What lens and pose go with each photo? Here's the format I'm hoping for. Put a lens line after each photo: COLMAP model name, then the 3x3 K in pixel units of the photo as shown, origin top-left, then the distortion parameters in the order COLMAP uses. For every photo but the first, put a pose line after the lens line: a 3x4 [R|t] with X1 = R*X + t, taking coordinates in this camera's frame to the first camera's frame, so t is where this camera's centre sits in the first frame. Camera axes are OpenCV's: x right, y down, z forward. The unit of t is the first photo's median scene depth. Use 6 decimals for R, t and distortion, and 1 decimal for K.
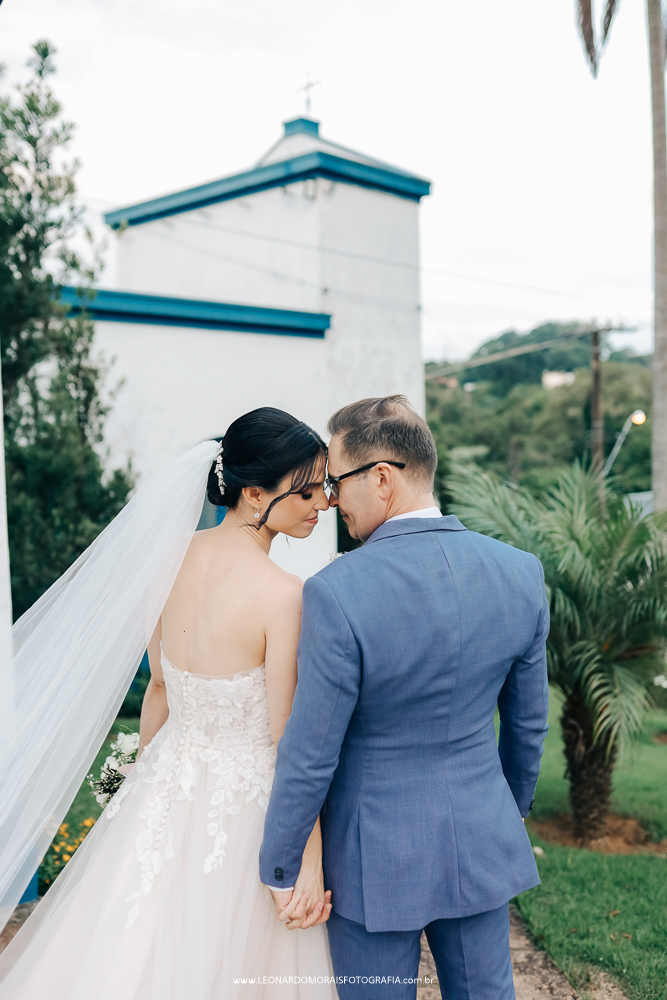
lens RADIAL K [[992.4, 0, 361.6], [0, 992.4, 467.1], [0, 0, 1]] dist [-0.089652, 0.369002]
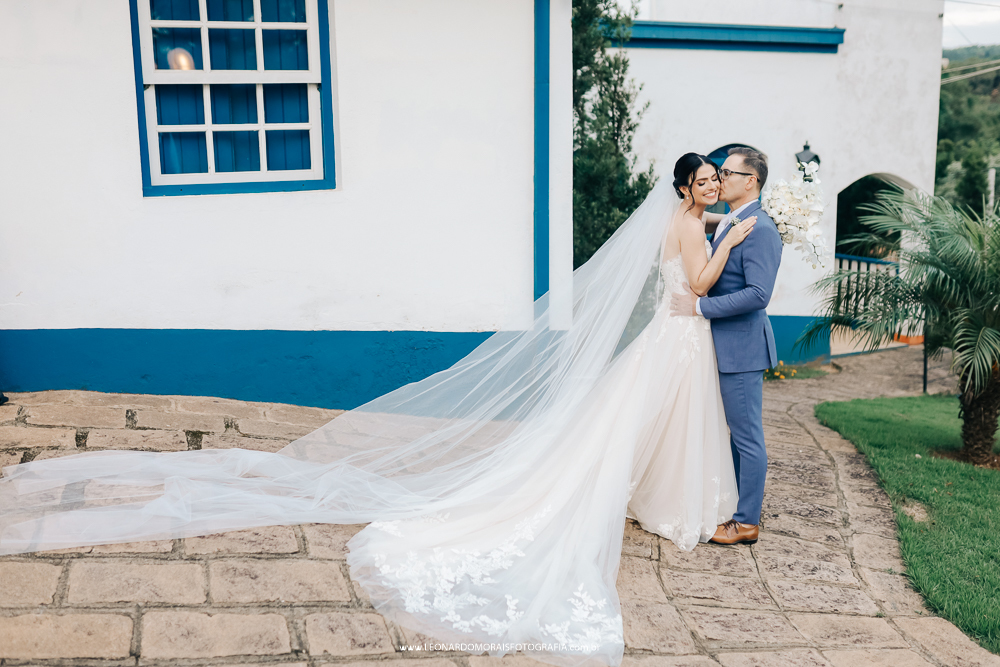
lens RADIAL K [[1012.7, 0, 460.5], [0, 1012.7, 361.9], [0, 0, 1]] dist [-0.063848, 0.085839]
pose [[0.910216, 0.088151, -0.404643, 0.124476], [-0.009255, 0.981169, 0.192928, -0.009891], [0.414030, -0.171861, 0.893892, -0.426613]]
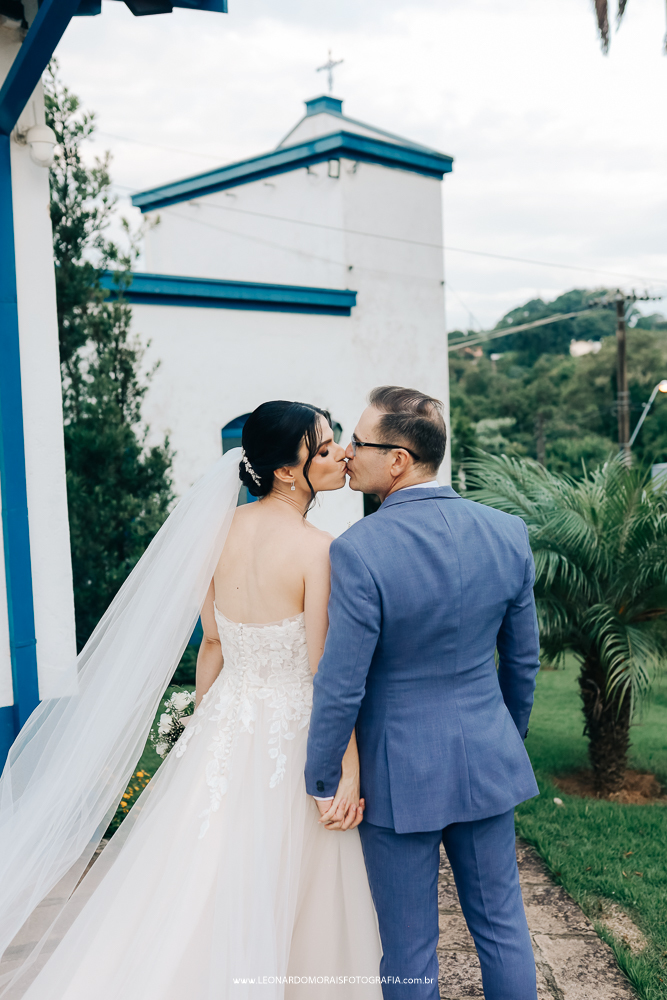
lens RADIAL K [[1005.2, 0, 351.6], [0, 1005.2, 440.6], [0, 0, 1]] dist [-0.064151, 0.145588]
pose [[0.999189, -0.014697, -0.037478, 0.001911], [0.014779, 0.999889, 0.001918, -0.004732], [0.037446, -0.002471, 0.999296, -0.069254]]
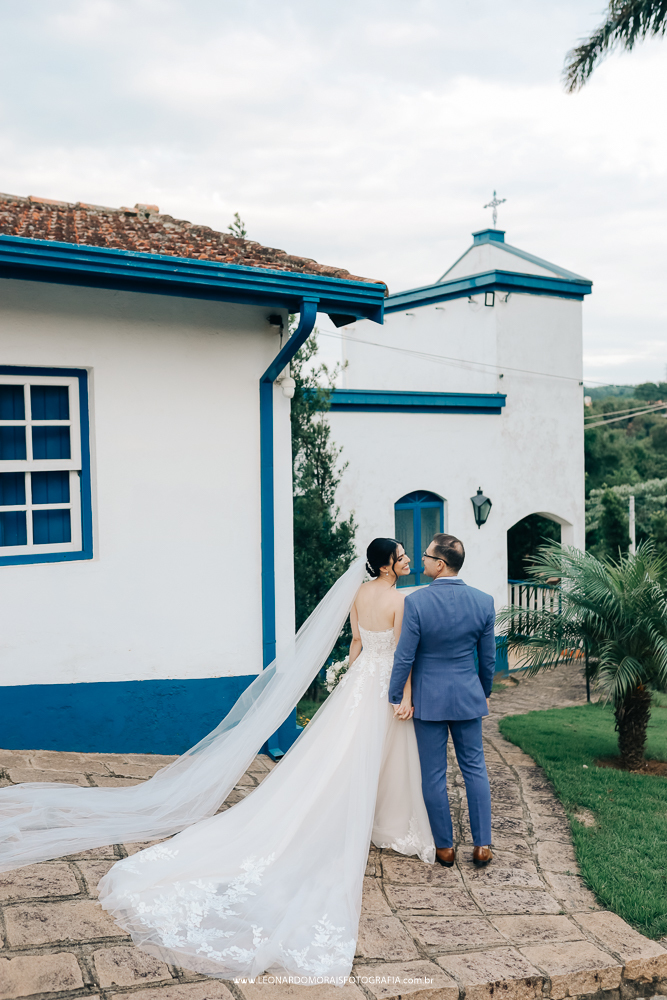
lens RADIAL K [[950.3, 0, 329.0], [0, 950.3, 518.9], [0, 0, 1]] dist [-0.059055, 0.095338]
pose [[0.967246, 0.017907, -0.253210, 0.128445], [-0.010132, 0.999437, 0.031976, -0.062741], [0.253640, -0.028363, 0.966883, -0.526632]]
